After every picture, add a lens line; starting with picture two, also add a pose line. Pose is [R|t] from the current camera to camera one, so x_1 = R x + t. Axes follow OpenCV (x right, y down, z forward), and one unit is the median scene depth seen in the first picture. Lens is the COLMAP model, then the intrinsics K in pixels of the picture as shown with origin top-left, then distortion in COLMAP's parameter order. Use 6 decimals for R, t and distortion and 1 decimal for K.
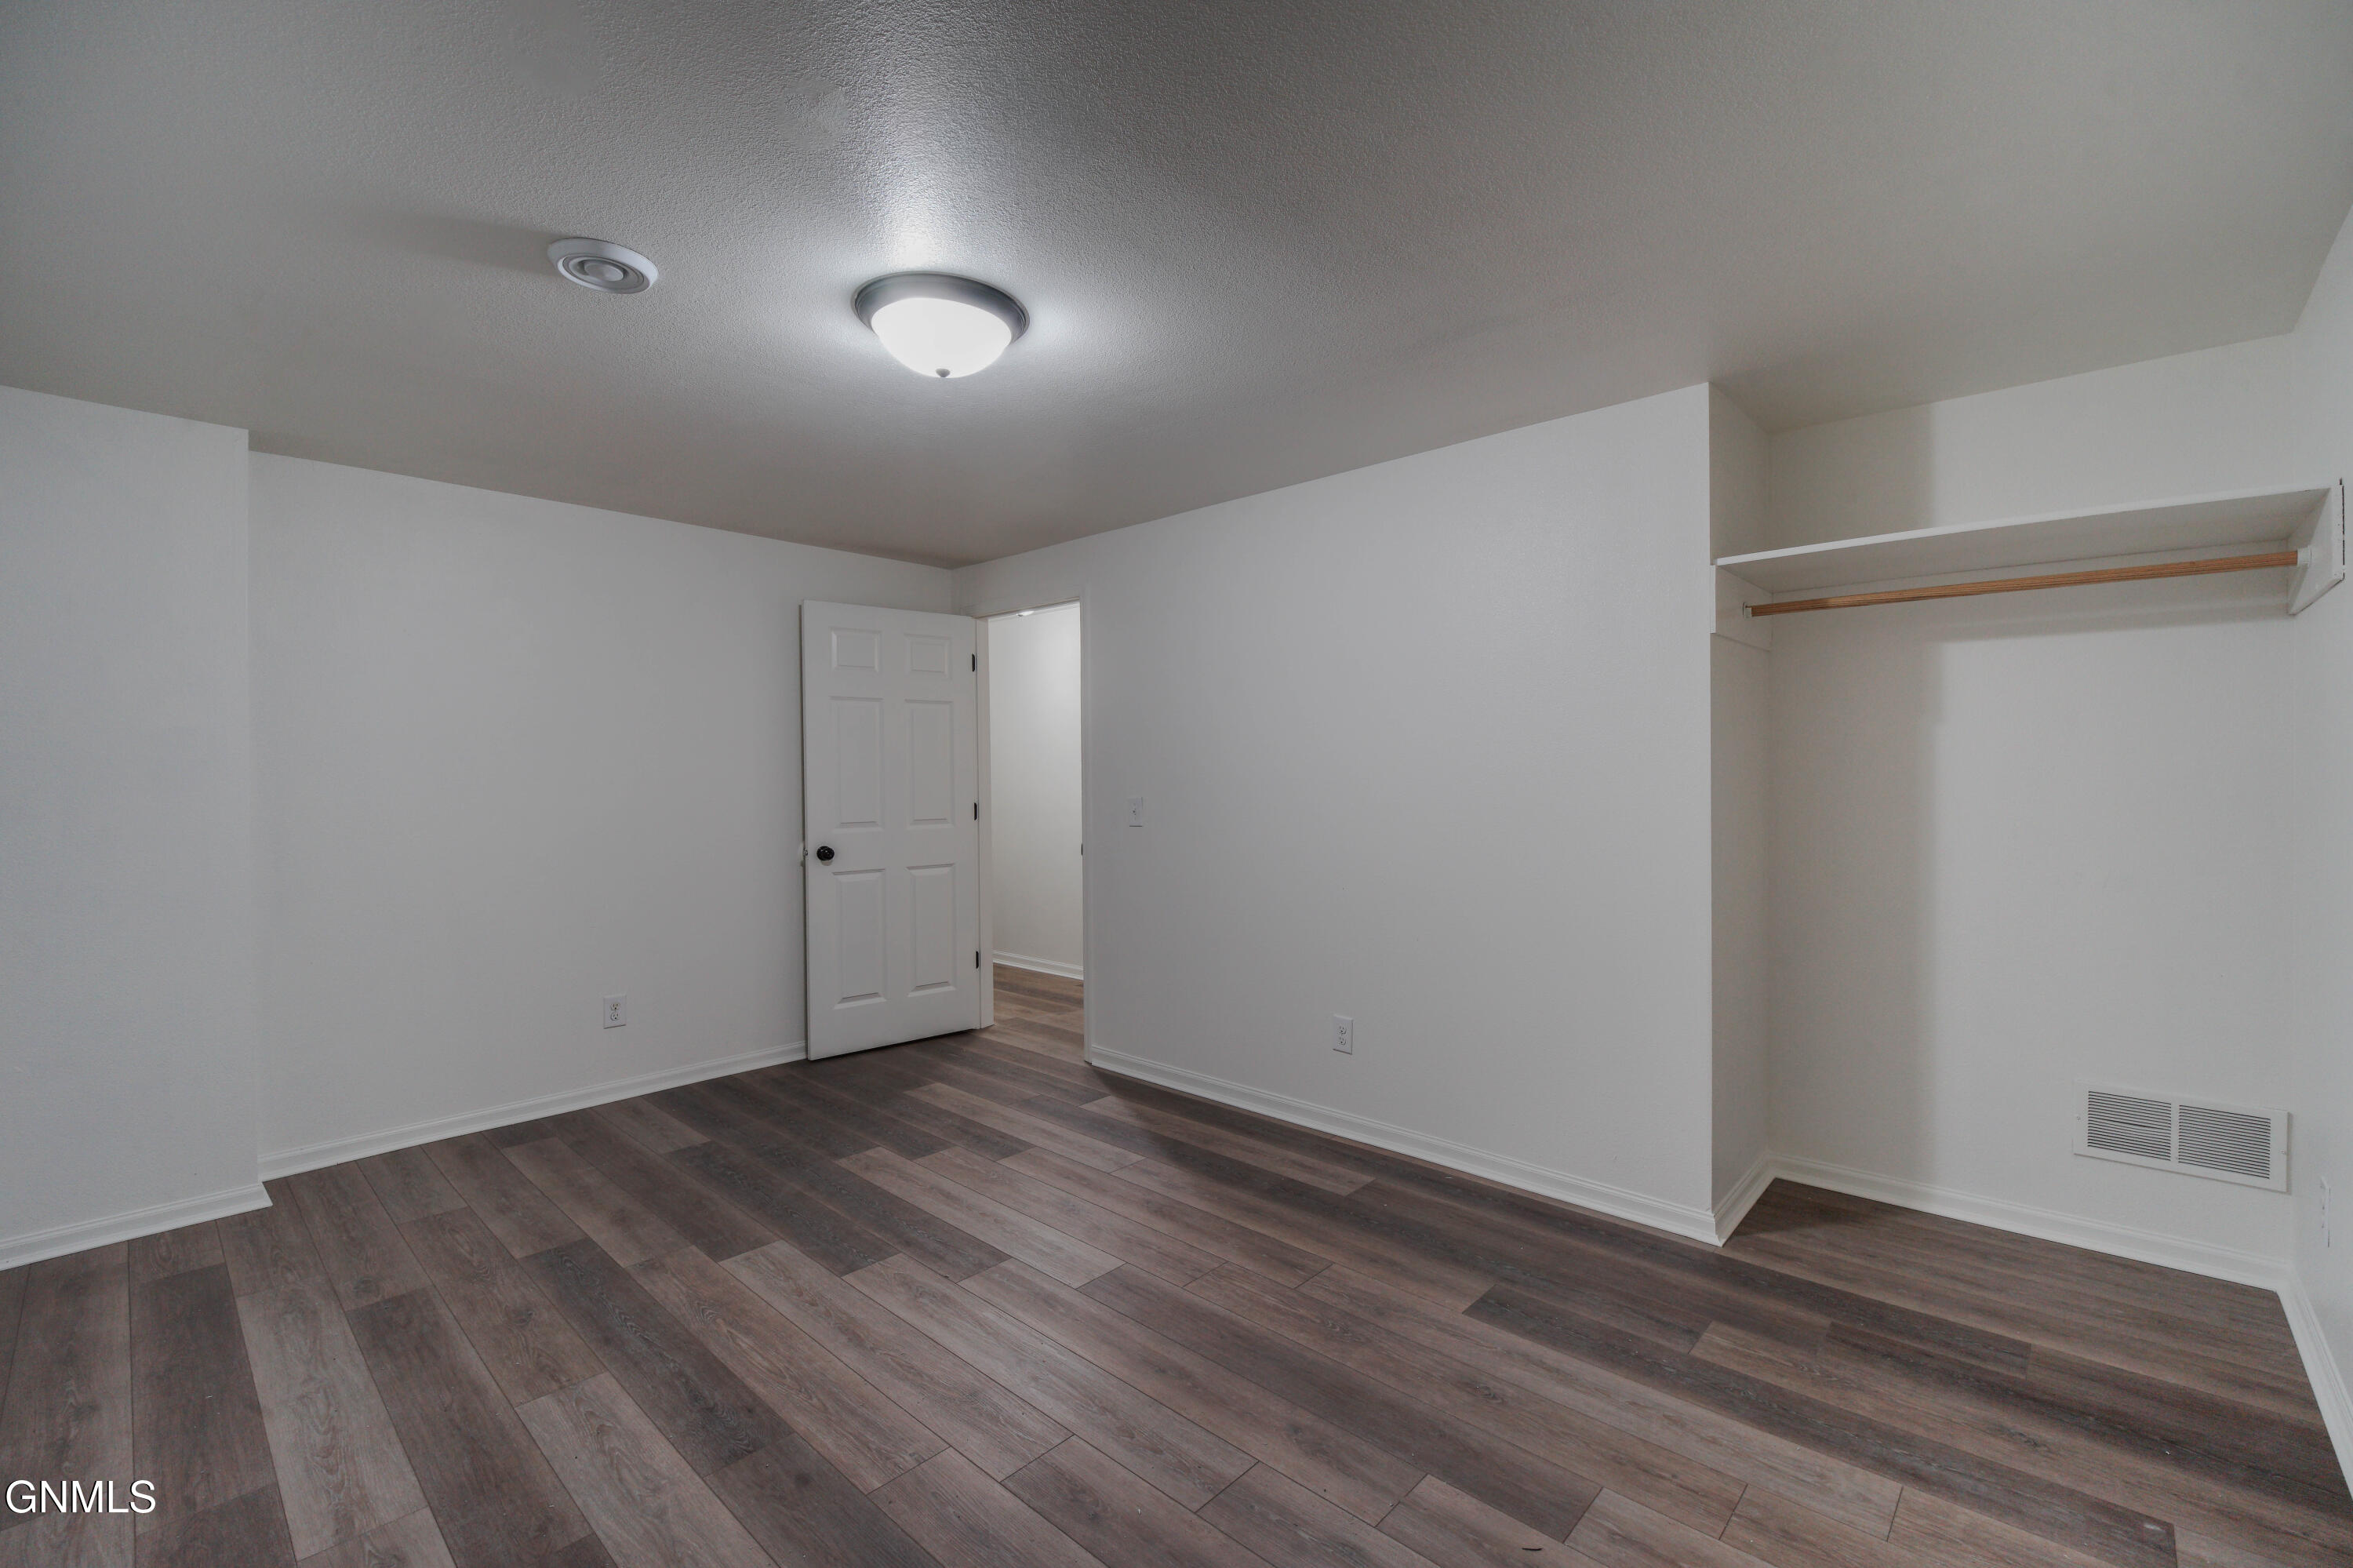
lens RADIAL K [[987.9, 0, 1176.5], [0, 987.9, 784.0], [0, 0, 1]] dist [0.000169, 0.000042]
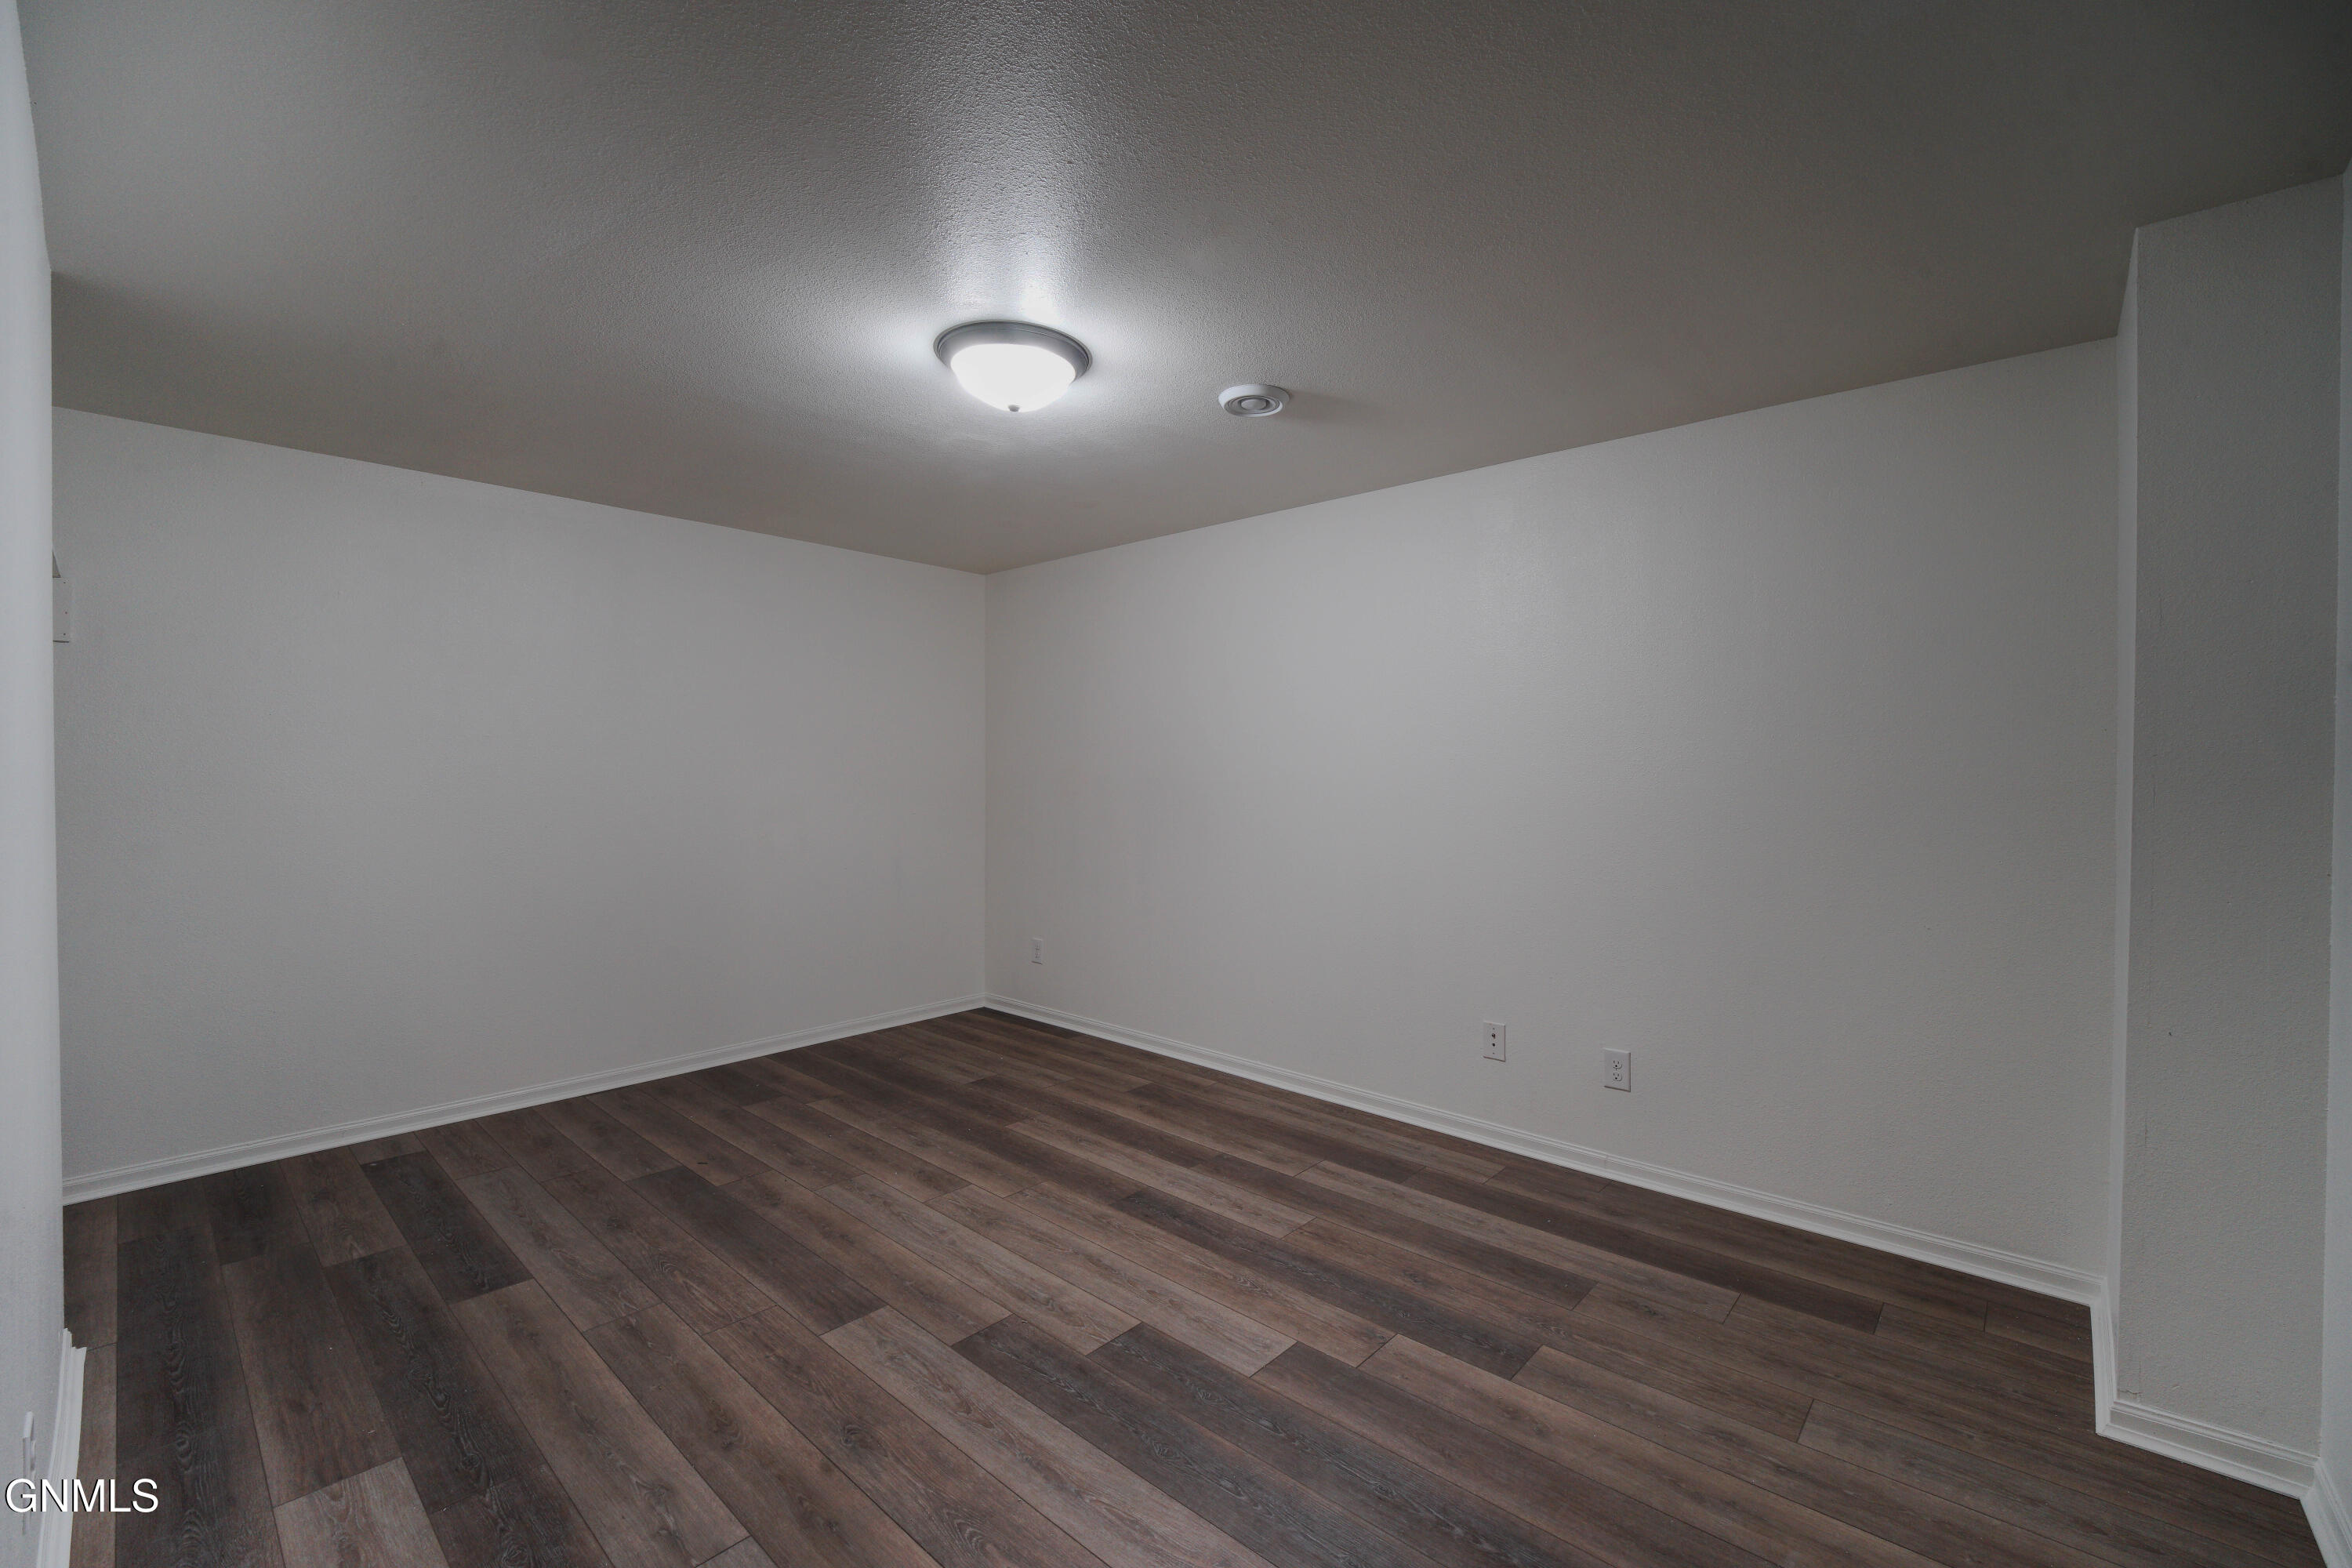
lens RADIAL K [[972.3, 0, 1176.0], [0, 972.3, 784.0], [0, 0, 1]] dist [-0.016728, -0.000159]
pose [[-0.999933, 0.005554, -0.010168, -0.405390], [0.005253, 0.999552, 0.029449, -0.023461], [0.010327, 0.029393, -0.999515, 2.079410]]
